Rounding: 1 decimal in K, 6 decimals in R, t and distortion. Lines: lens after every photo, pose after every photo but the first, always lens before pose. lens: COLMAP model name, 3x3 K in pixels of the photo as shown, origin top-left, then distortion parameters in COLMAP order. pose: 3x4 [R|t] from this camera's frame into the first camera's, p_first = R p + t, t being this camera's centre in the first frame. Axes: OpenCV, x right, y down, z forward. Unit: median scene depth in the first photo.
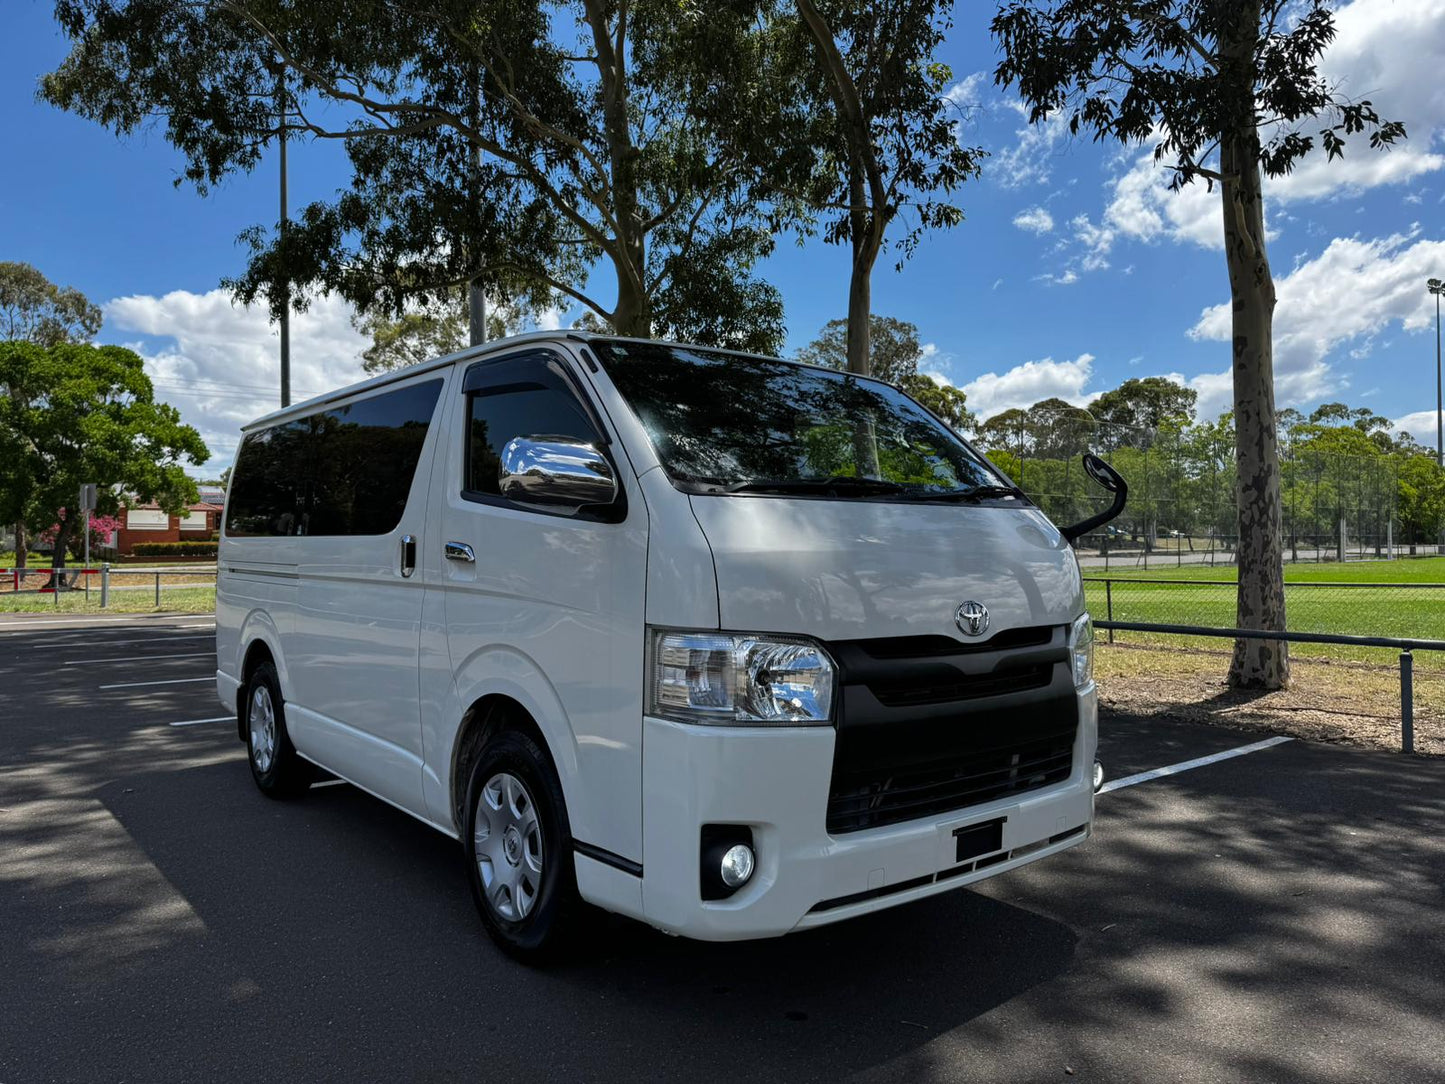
lens RADIAL K [[1032.2, 0, 715.8], [0, 1032.2, 531.9], [0, 0, 1]] dist [0.032864, -0.045195]
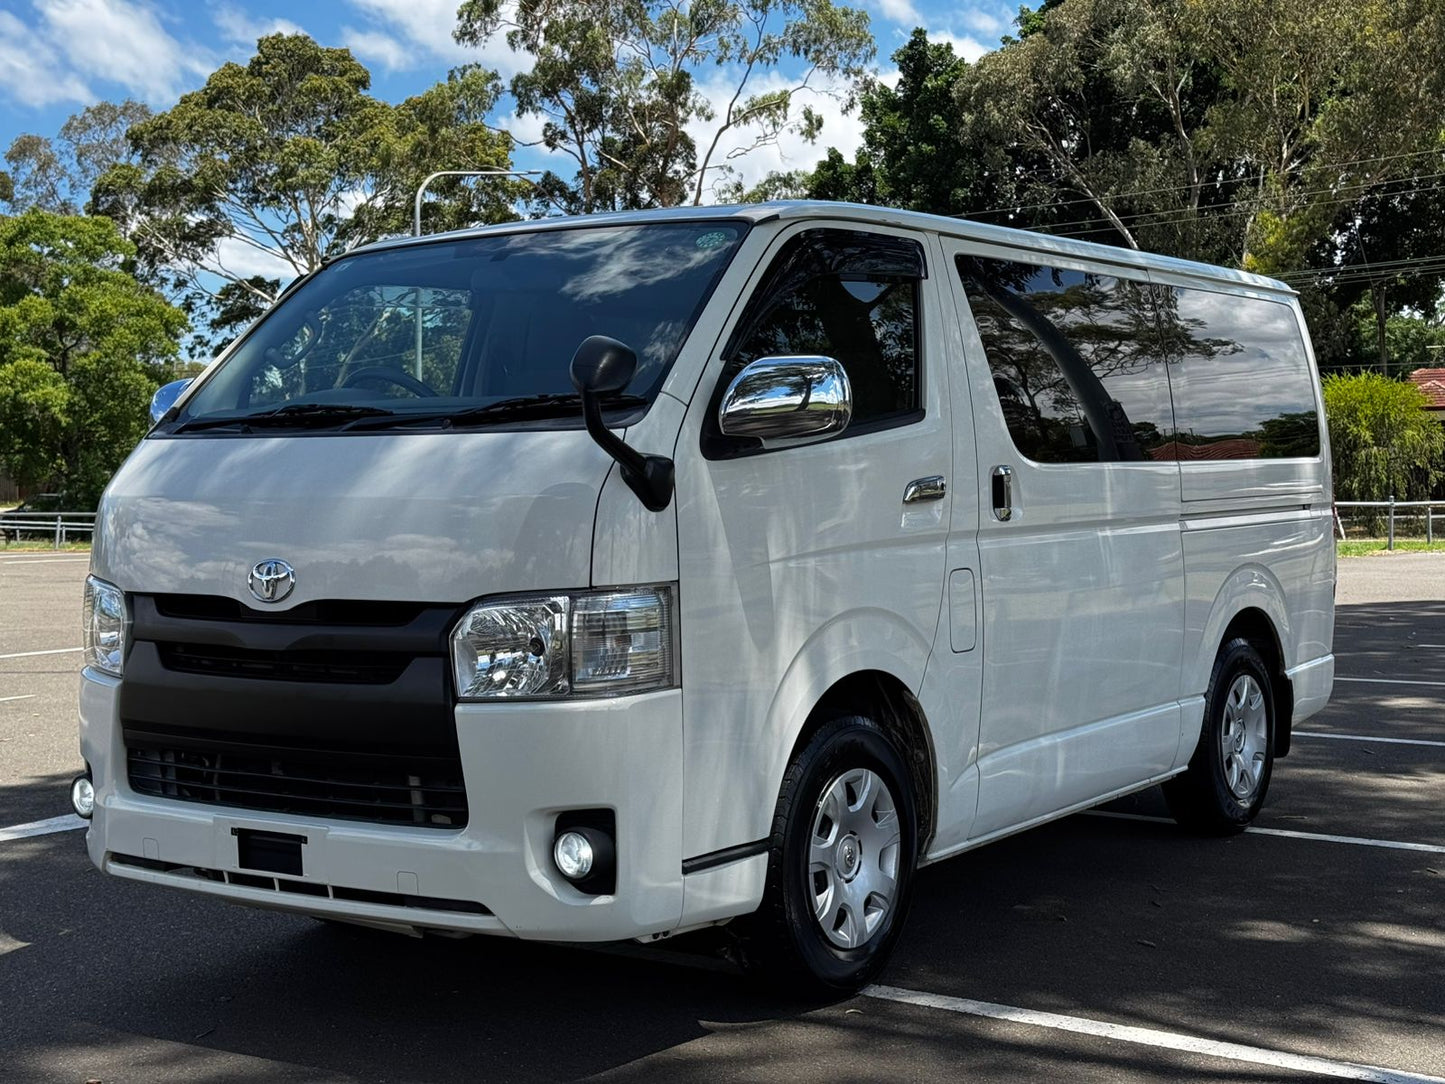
lens RADIAL K [[1989.7, 0, 722.1], [0, 1989.7, 533.3], [0, 0, 1]] dist [0.138943, 0.000000]
pose [[0.290768, 0.023932, -0.956494, 1.423372], [0.030484, 0.998948, 0.034262, 0.002321], [0.956308, -0.039120, 0.289733, 0.680613]]
